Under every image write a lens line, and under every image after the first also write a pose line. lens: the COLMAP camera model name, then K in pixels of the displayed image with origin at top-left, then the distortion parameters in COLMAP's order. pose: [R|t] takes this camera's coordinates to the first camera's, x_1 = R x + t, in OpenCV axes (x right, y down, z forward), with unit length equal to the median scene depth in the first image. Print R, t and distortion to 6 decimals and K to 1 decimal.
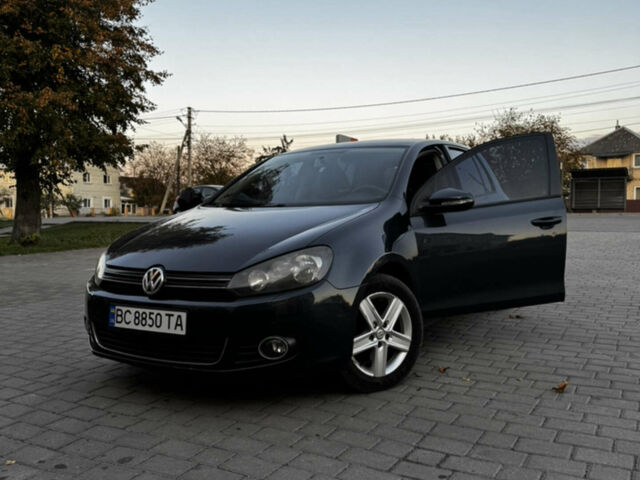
lens RADIAL K [[588.2, 0, 324.4], [0, 588.2, 240.7], [0, 0, 1]] dist [0.036349, 0.000000]
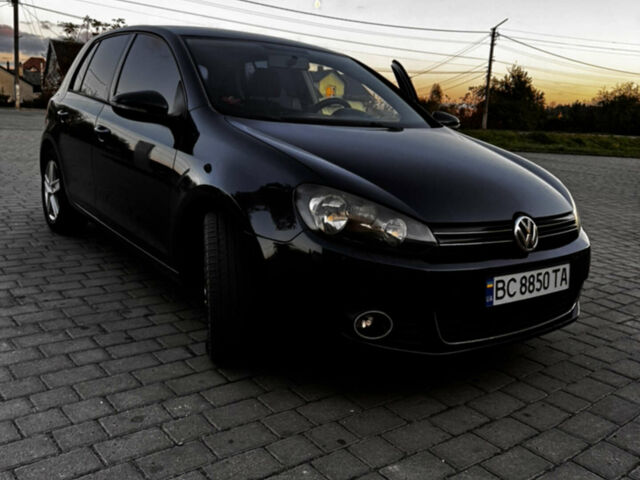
lens RADIAL K [[588.2, 0, 326.9], [0, 588.2, 241.3], [0, 0, 1]] dist [0.036349, 0.000000]
pose [[0.386863, -0.155467, 0.908937, -1.010837], [-0.012522, 0.984709, 0.173757, -0.048947], [-0.922052, -0.078602, 0.379001, 0.876240]]
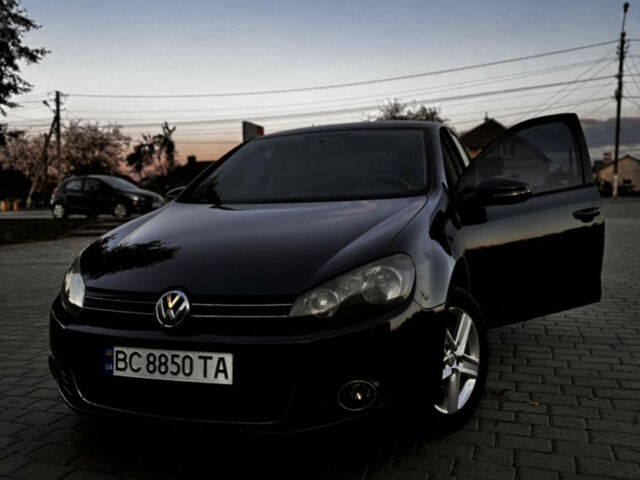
lens RADIAL K [[588.2, 0, 321.0], [0, 588.2, 236.0], [0, 0, 1]] dist [0.036349, 0.000000]
pose [[0.981820, -0.026106, 0.188012, -0.227120], [0.024194, 0.999630, 0.012459, -0.024349], [-0.188268, -0.007684, 0.982088, 0.241463]]
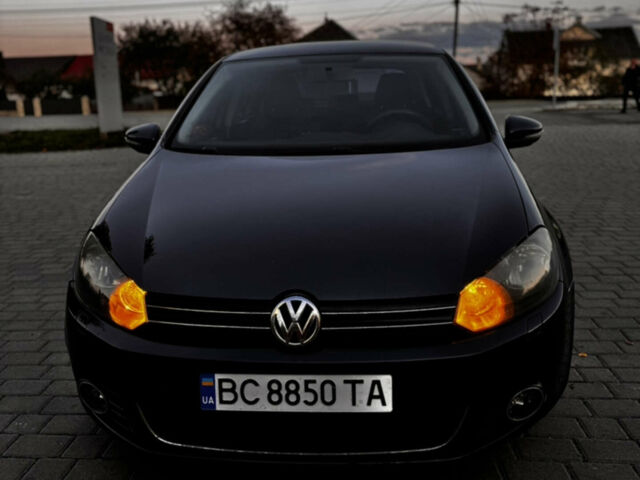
lens RADIAL K [[588.2, 0, 320.8], [0, 588.2, 239.3], [0, 0, 1]] dist [0.036349, 0.000000]
pose [[0.897950, -0.115013, 0.424802, -0.457153], [0.037798, 0.981836, 0.185930, -0.100816], [-0.438471, -0.150900, 0.885987, 0.476201]]
